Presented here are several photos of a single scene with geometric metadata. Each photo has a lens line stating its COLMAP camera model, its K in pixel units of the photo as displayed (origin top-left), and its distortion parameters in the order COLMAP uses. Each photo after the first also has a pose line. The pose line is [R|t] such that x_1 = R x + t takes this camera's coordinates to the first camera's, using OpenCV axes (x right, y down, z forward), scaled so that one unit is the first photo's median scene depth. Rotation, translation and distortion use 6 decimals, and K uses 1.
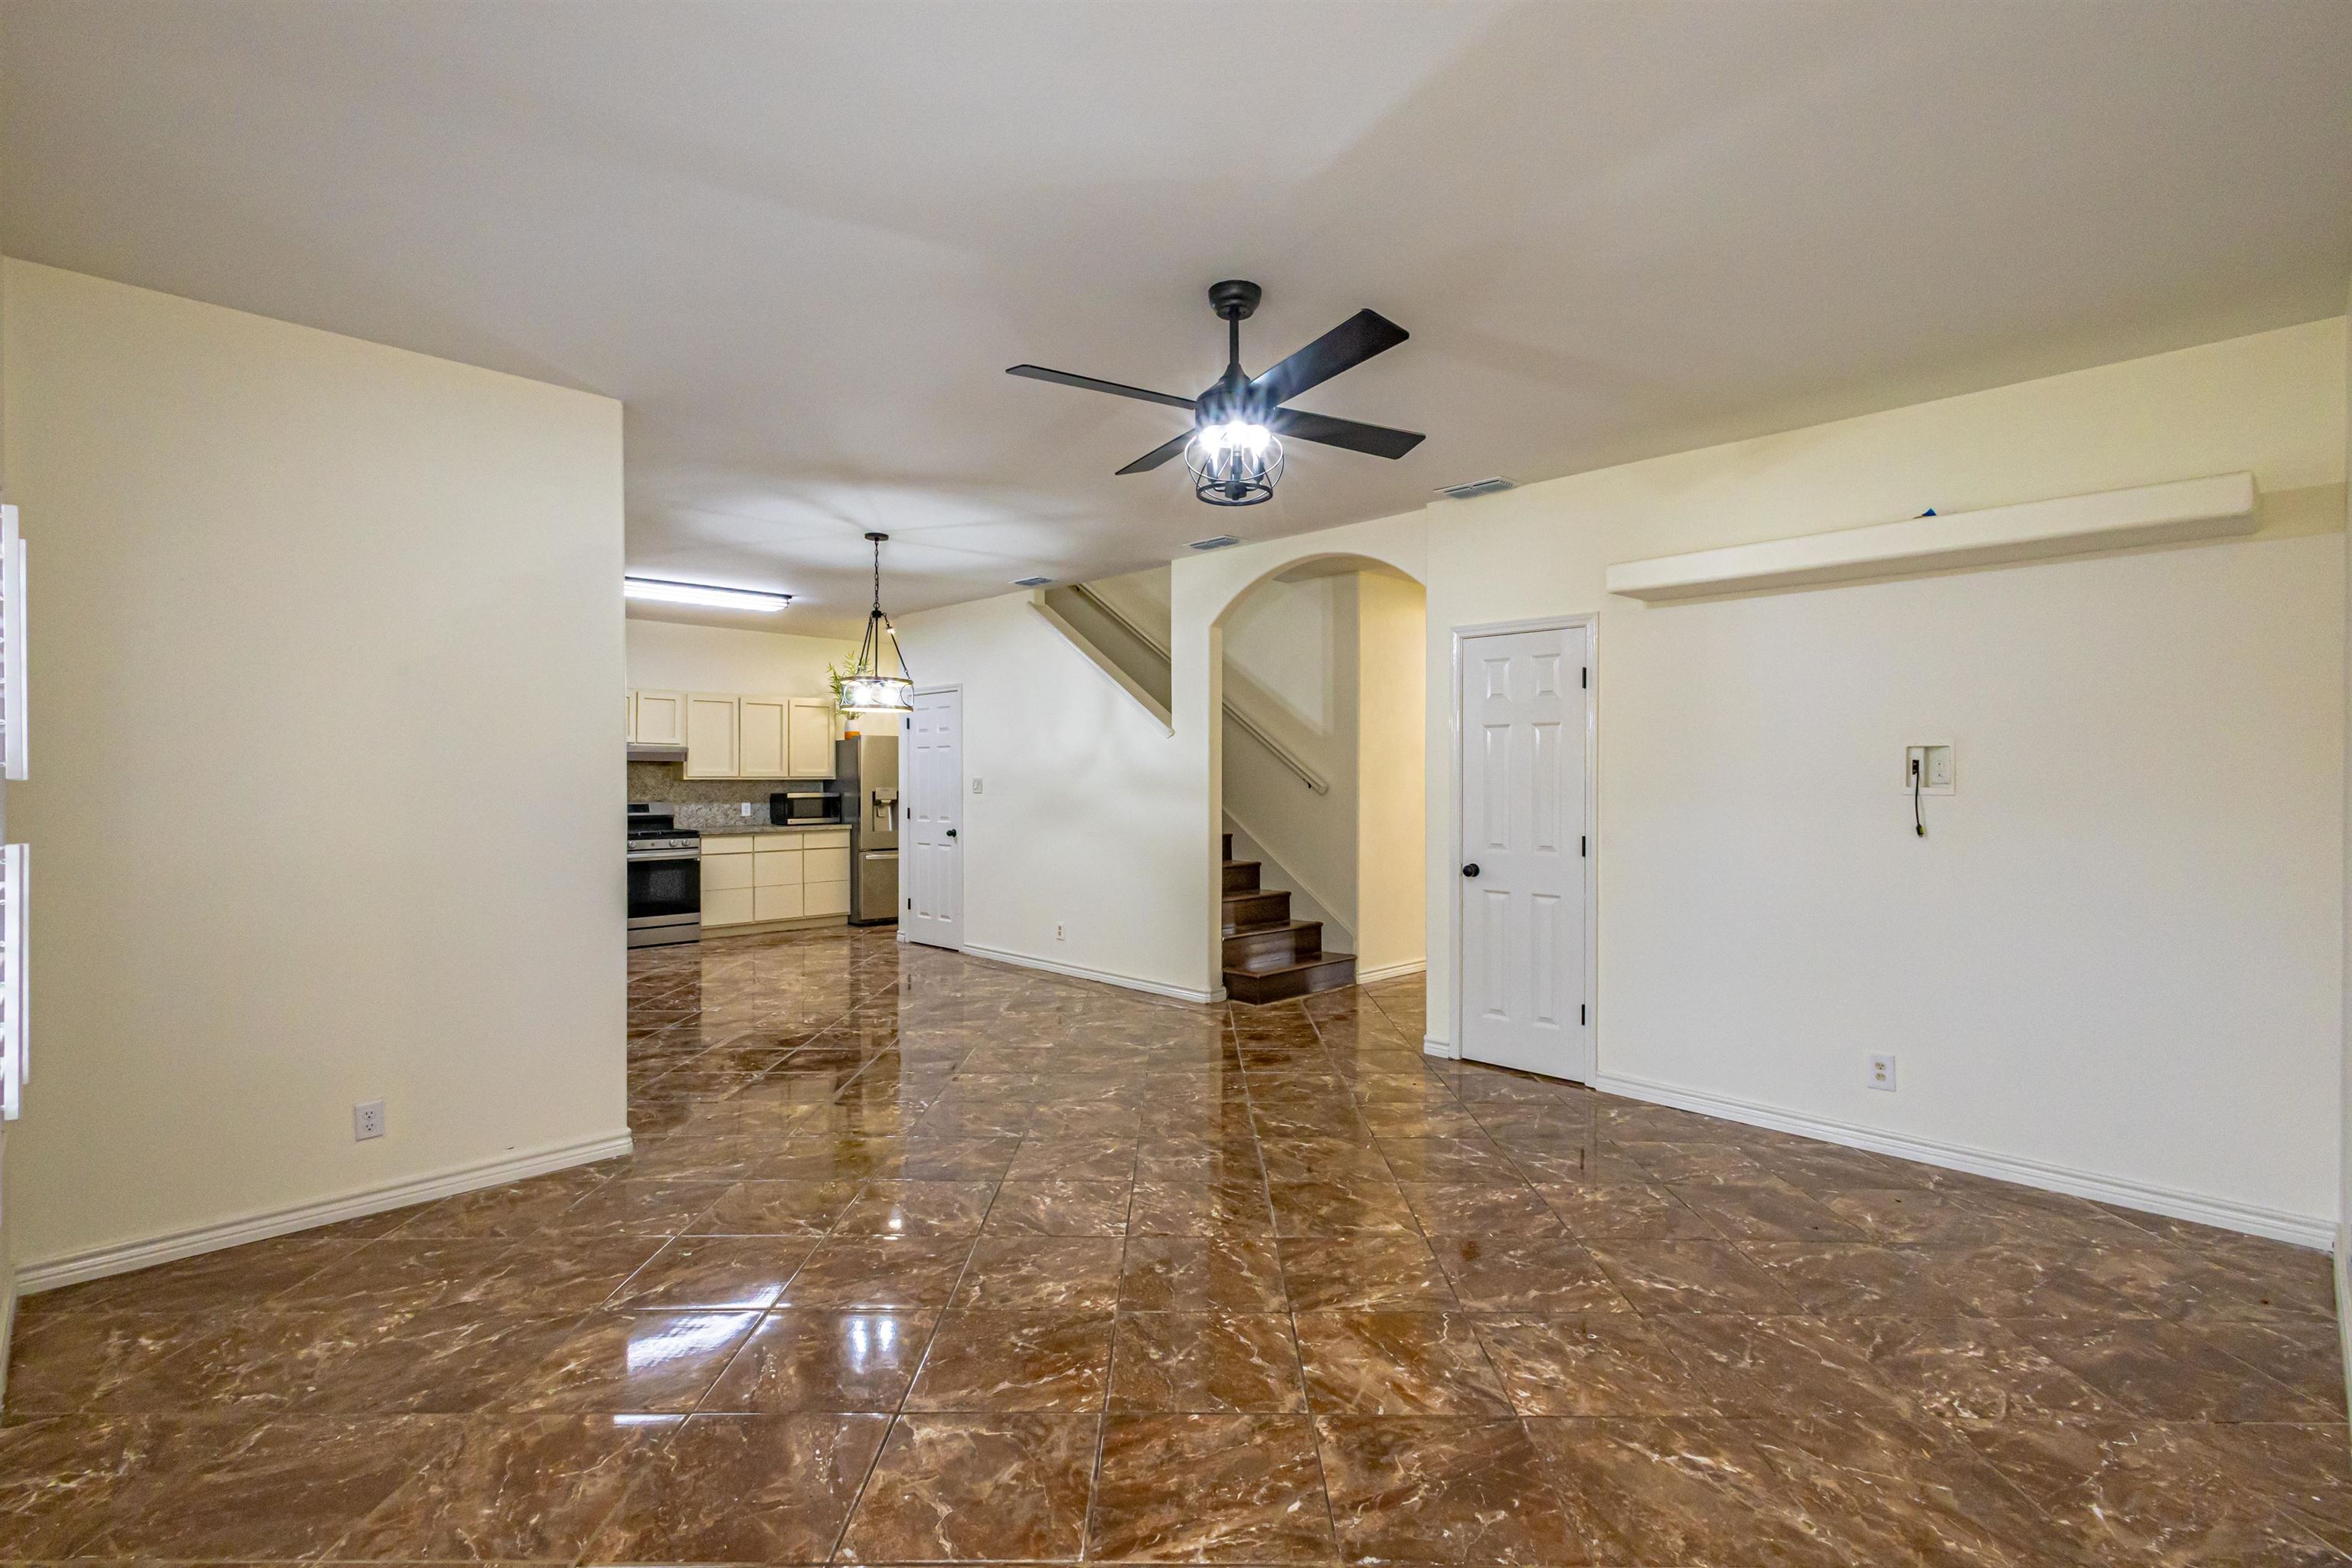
lens RADIAL K [[1081.1, 0, 1178.7], [0, 1081.1, 787.1], [0, 0, 1]] dist [0.016643, -0.005549]
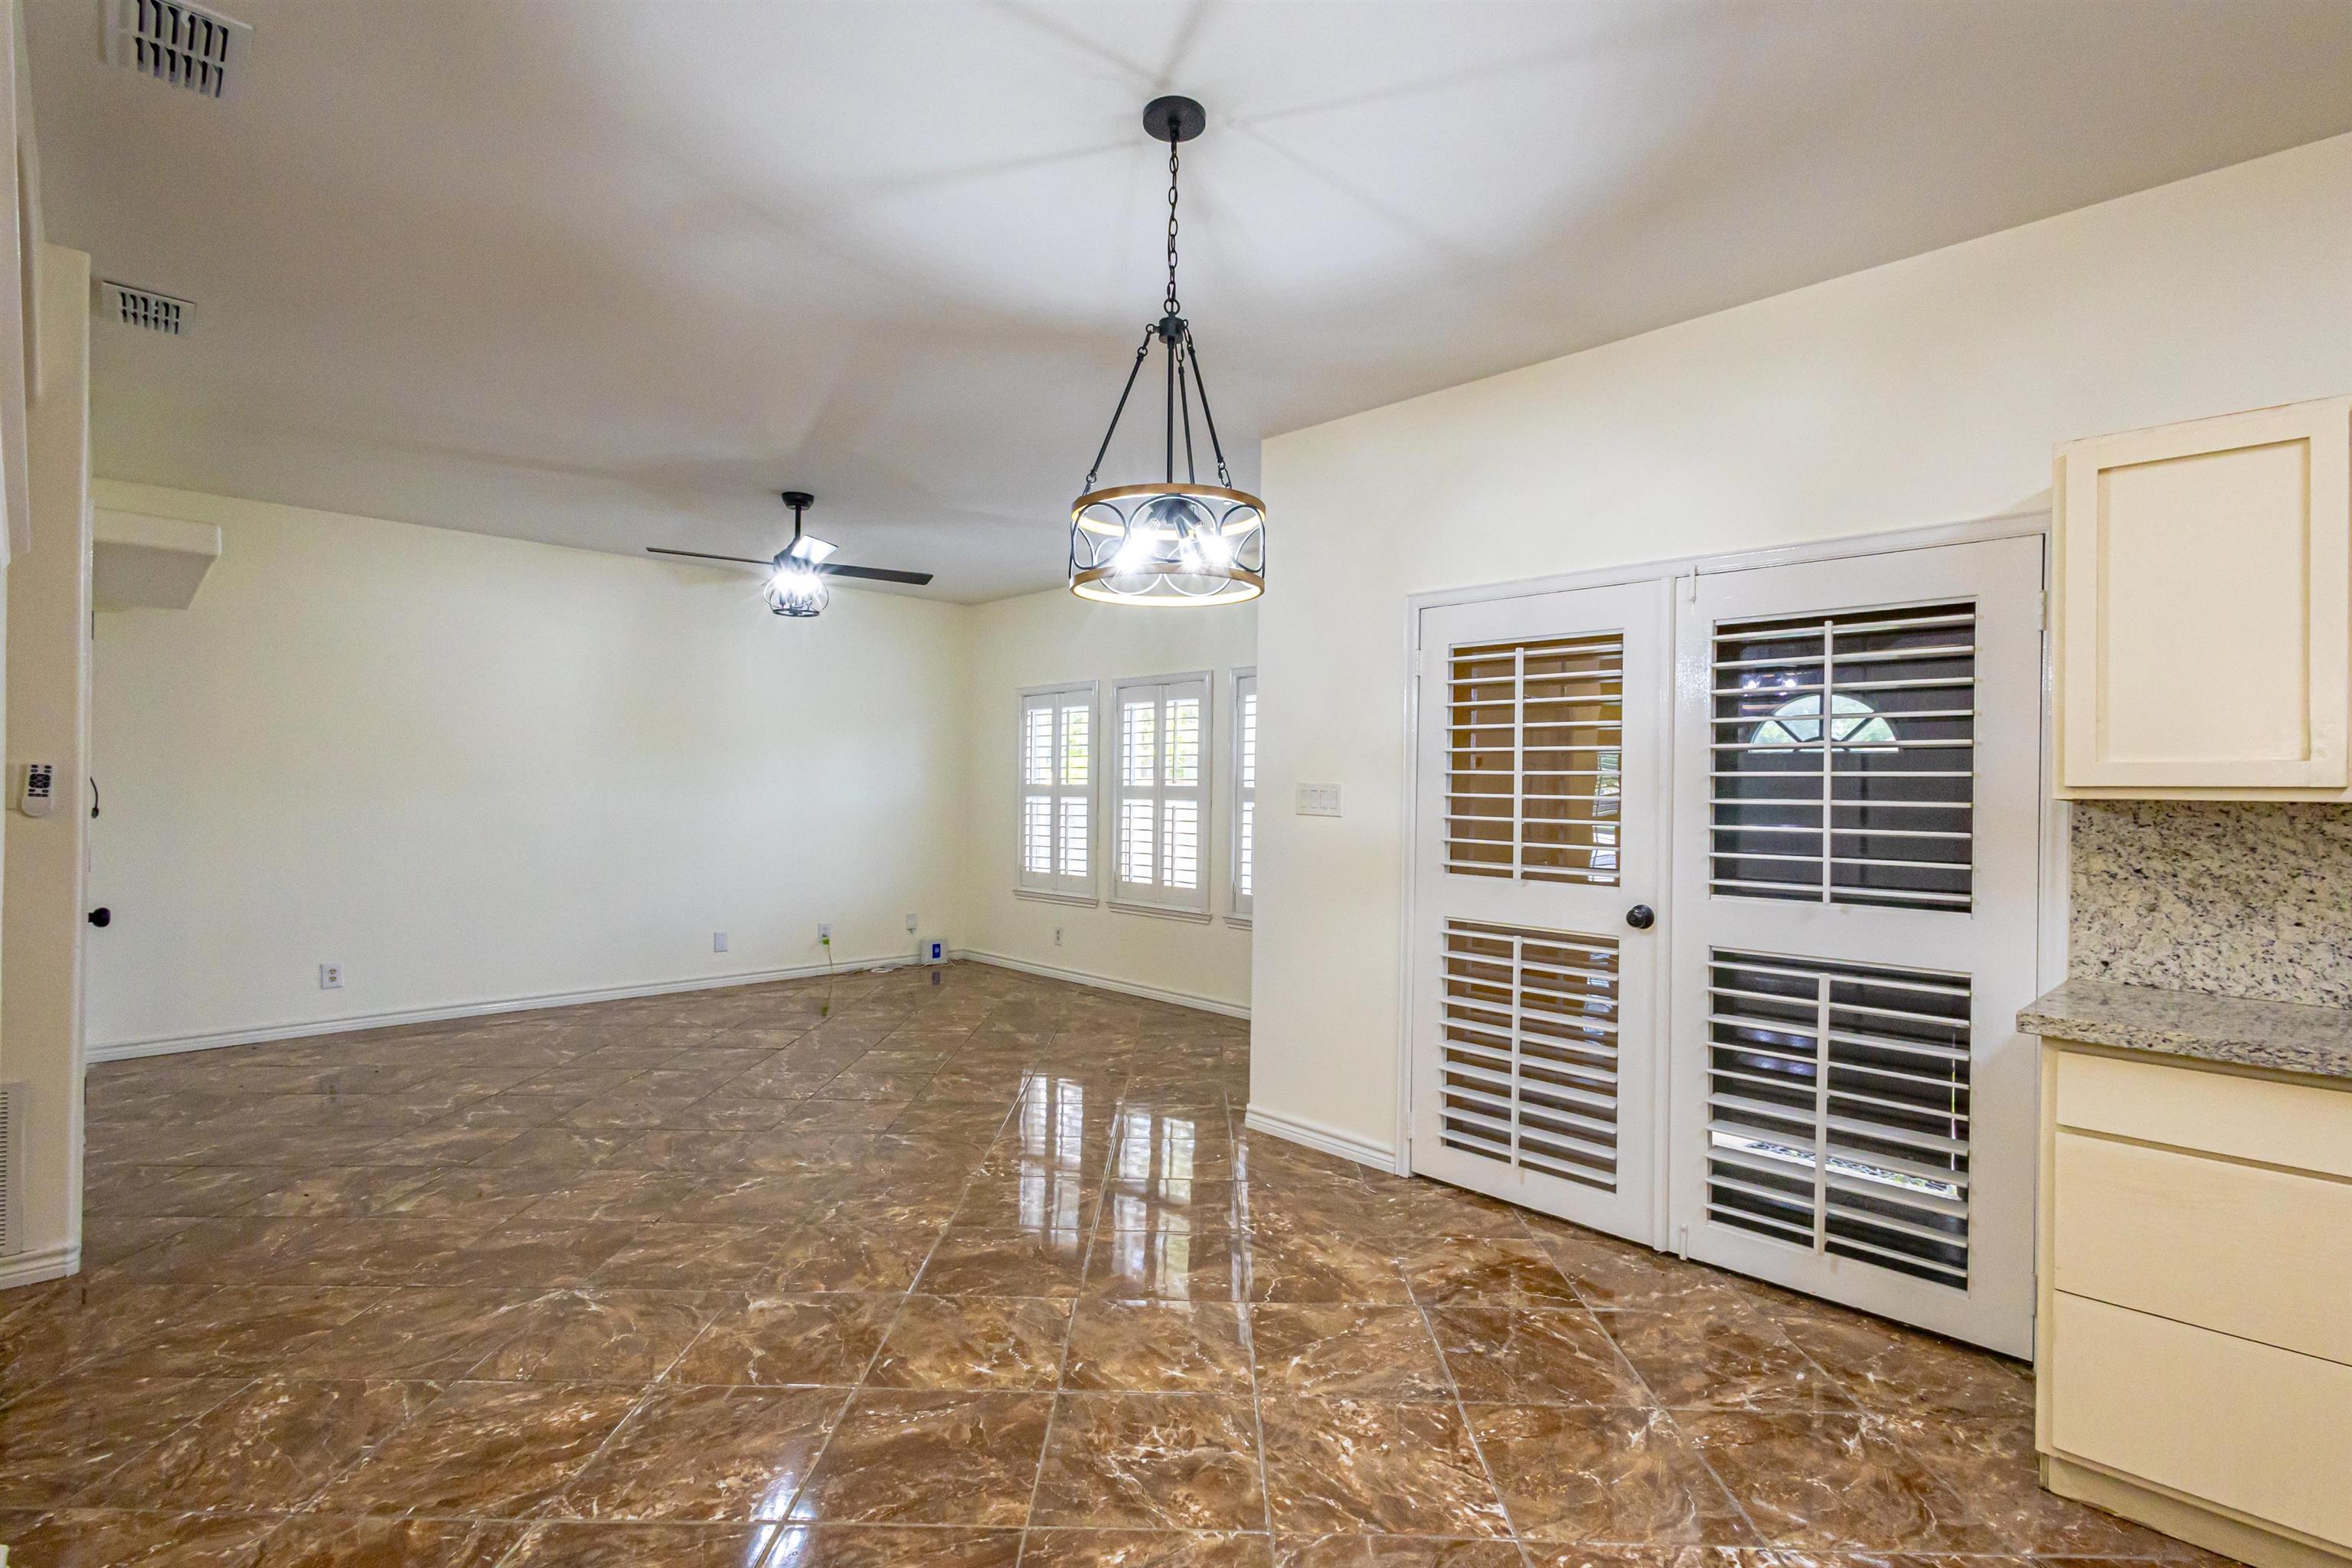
lens RADIAL K [[1101.7, 0, 1179.8], [0, 1101.7, 784.4], [0, 0, 1]] dist [0.008318, -0.000362]
pose [[-0.999864, -0.015402, 0.005920, -0.193948], [-0.015377, 0.999873, 0.004272, -0.005077], [-0.005985, 0.004180, -0.999973, 0.930364]]
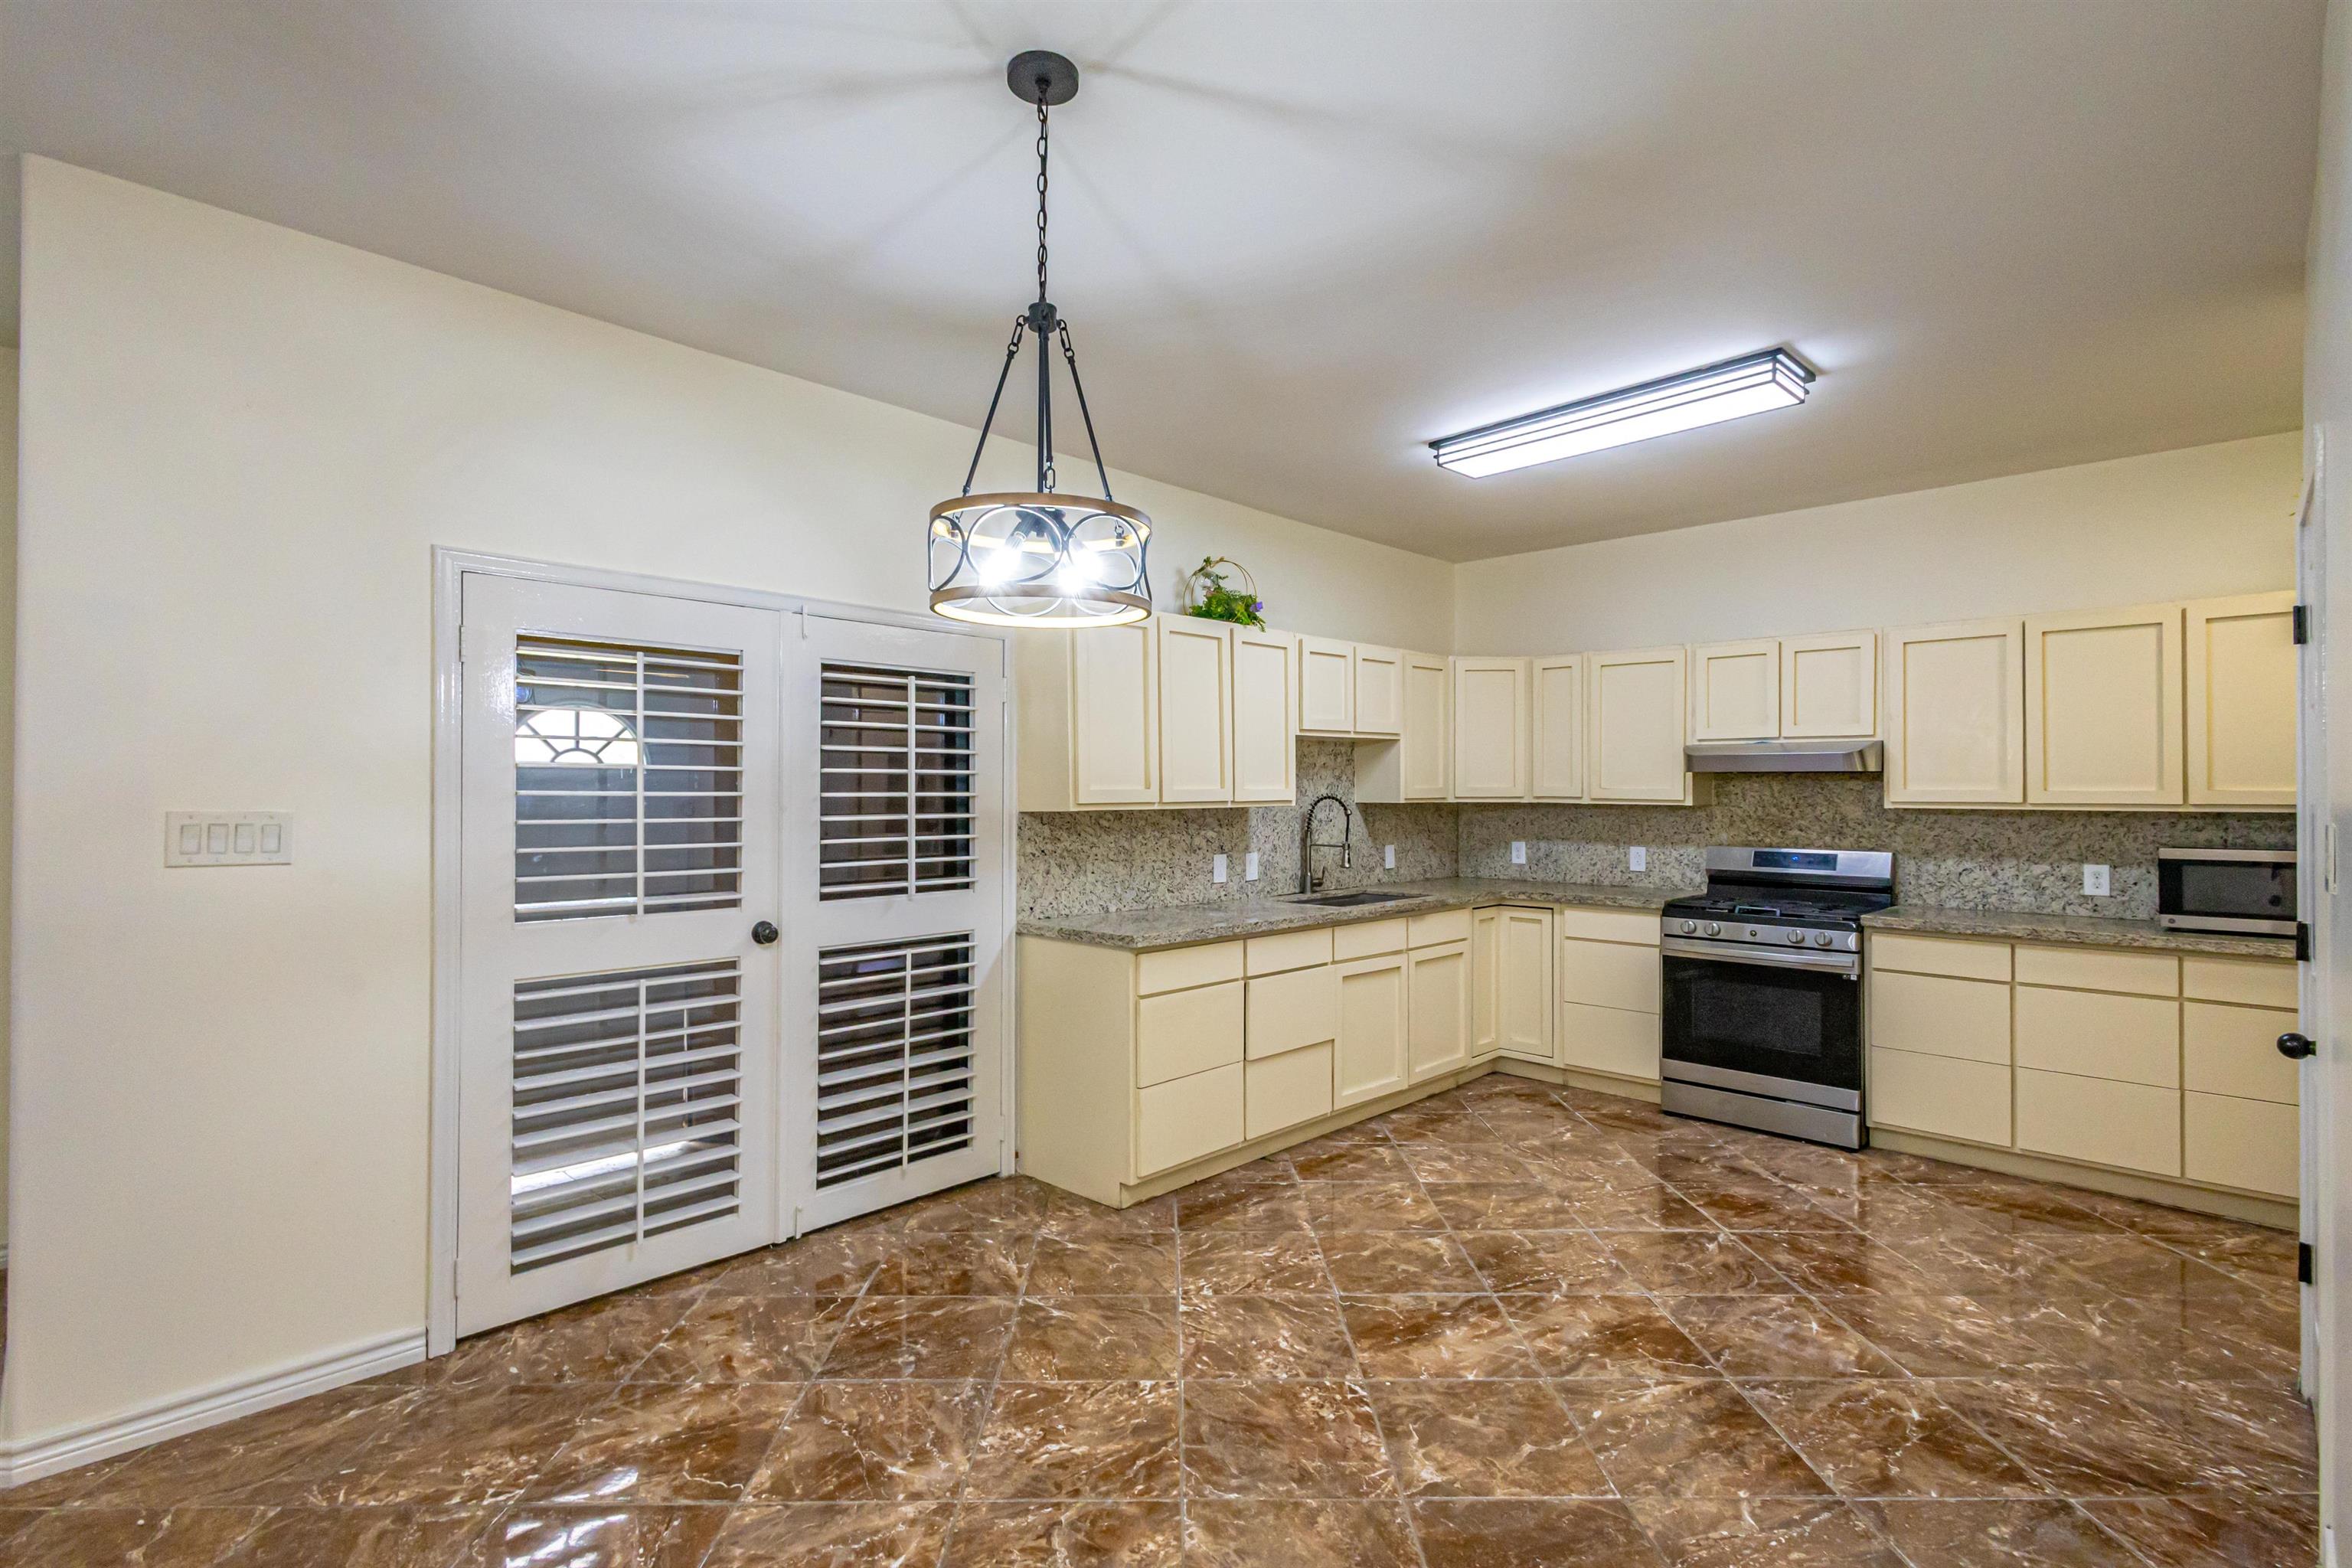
lens RADIAL K [[1101.7, 0, 1179.8], [0, 1101.7, 784.4], [0, 0, 1]] dist [0.008318, -0.000362]
pose [[0.018769, -0.004752, -0.999813, 0.034467], [-0.010322, 0.999934, -0.004947, -0.012465], [0.999771, 0.010413, 0.018719, 0.701560]]
